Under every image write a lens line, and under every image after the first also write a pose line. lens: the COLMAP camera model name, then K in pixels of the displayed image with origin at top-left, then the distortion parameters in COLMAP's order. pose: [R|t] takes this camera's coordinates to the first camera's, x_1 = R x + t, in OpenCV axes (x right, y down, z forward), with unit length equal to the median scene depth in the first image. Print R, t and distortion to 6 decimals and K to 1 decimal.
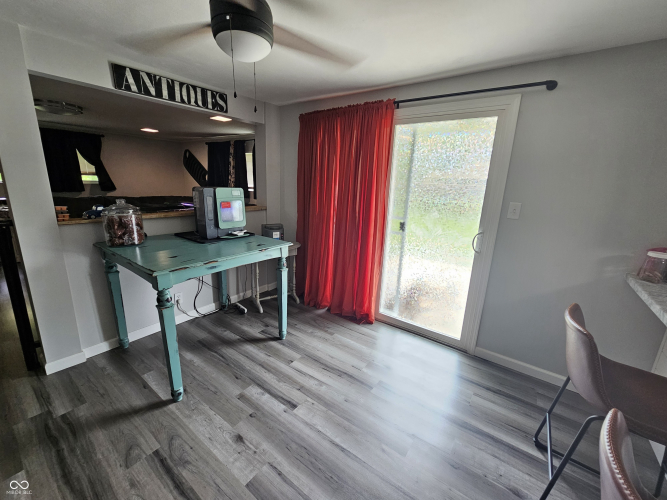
lens RADIAL K [[272.1, 0, 337.9], [0, 272.1, 248.4], [0, 0, 1]] dist [-0.000011, 0.000055]
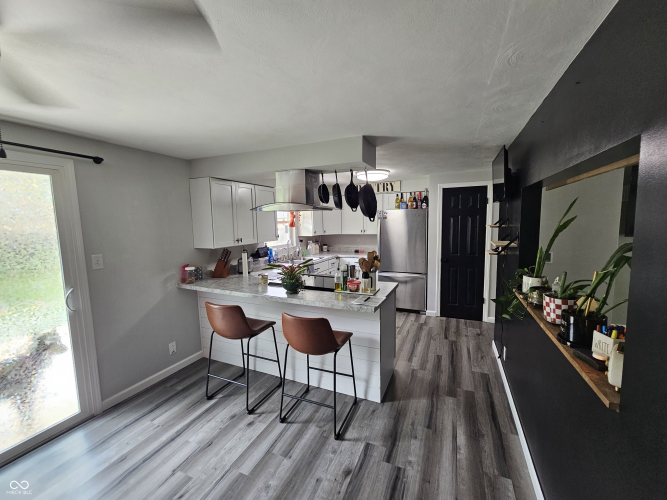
lens RADIAL K [[272.1, 0, 337.9], [0, 272.1, 248.4], [0, 0, 1]] dist [-0.000011, 0.000055]
pose [[-0.217538, -0.138545, 0.966169, -0.629489], [0.241755, 0.951382, 0.190857, -0.166643], [-0.945638, 0.275095, -0.173468, 0.255431]]
